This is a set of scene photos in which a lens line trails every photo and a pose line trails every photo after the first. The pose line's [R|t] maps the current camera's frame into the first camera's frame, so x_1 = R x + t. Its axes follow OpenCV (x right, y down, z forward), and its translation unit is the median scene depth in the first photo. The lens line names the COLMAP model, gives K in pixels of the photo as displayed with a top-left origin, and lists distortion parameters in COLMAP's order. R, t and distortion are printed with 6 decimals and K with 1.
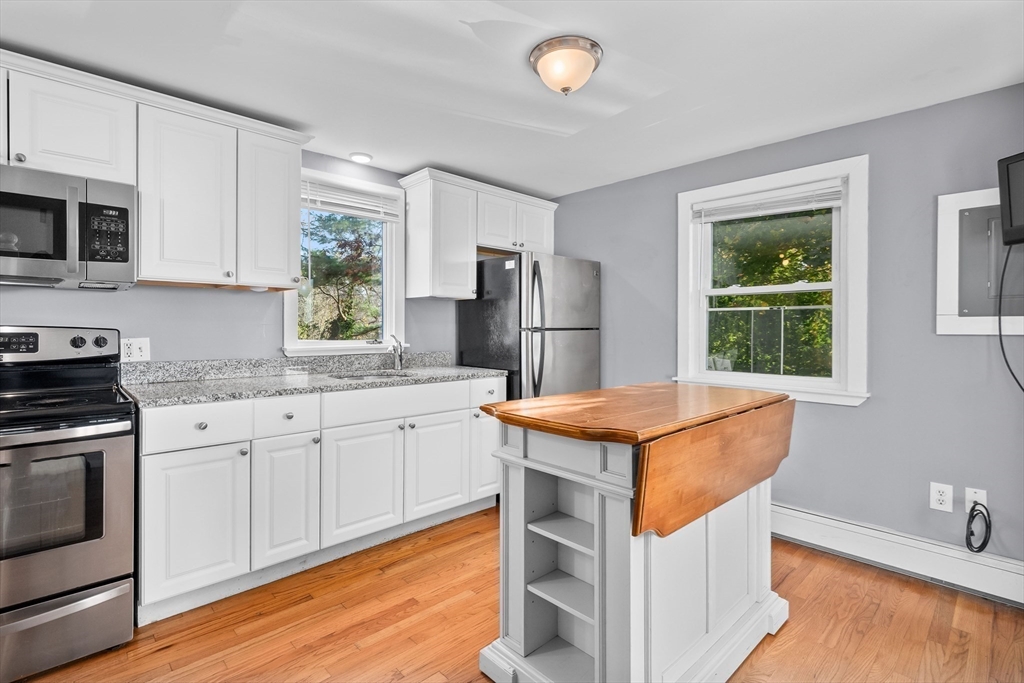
lens RADIAL K [[488.4, 0, 514.2], [0, 488.4, 327.6], [0, 0, 1]] dist [0.000387, 0.000185]
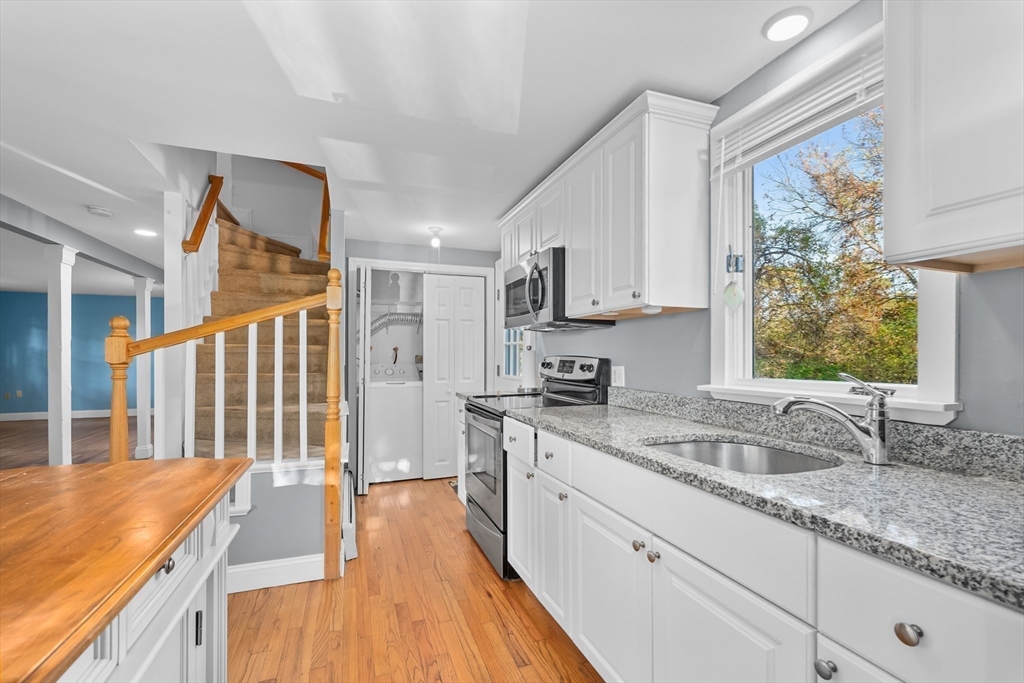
lens RADIAL K [[432.4, 0, 506.2], [0, 432.4, 355.1], [0, 0, 1]] dist [0.000970, 0.000015]
pose [[-0.404655, -0.008273, -0.914432, 0.241808], [-0.004715, 0.999965, -0.006960, 0.002625], [0.914457, 0.001495, -0.404680, 1.015711]]
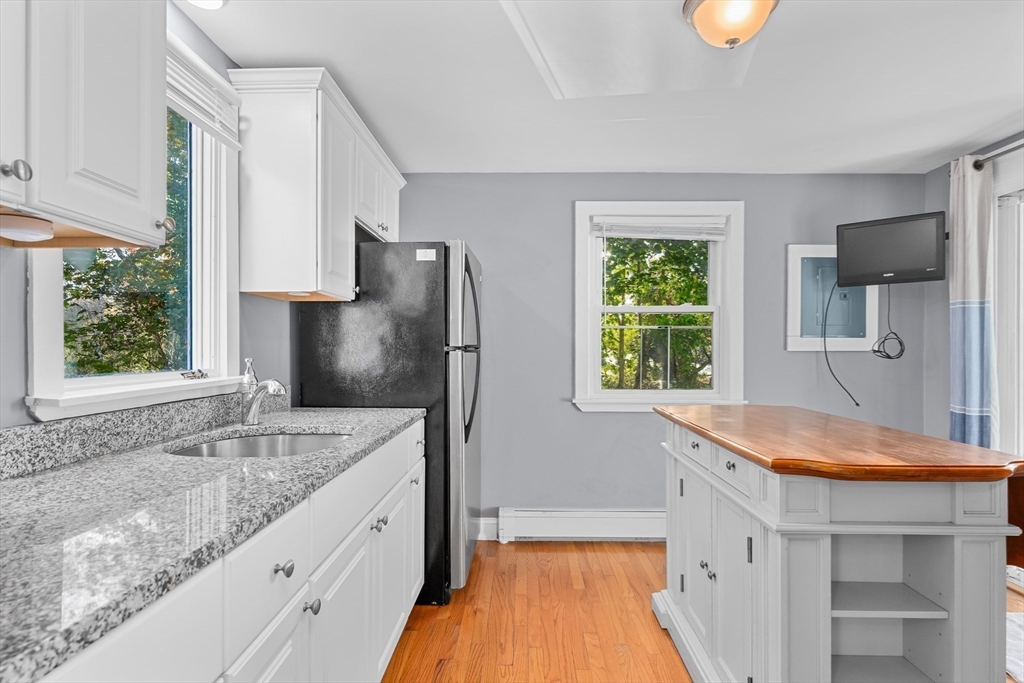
lens RADIAL K [[507.2, 0, 515.6], [0, 507.2, 347.1], [0, 0, 1]] dist [0.002751, 0.000235]
pose [[0.701050, -0.001641, 0.713110, -0.505920], [0.000093, 0.999998, 0.002210, 0.000738], [-0.713112, -0.001483, 0.701049, 0.474172]]
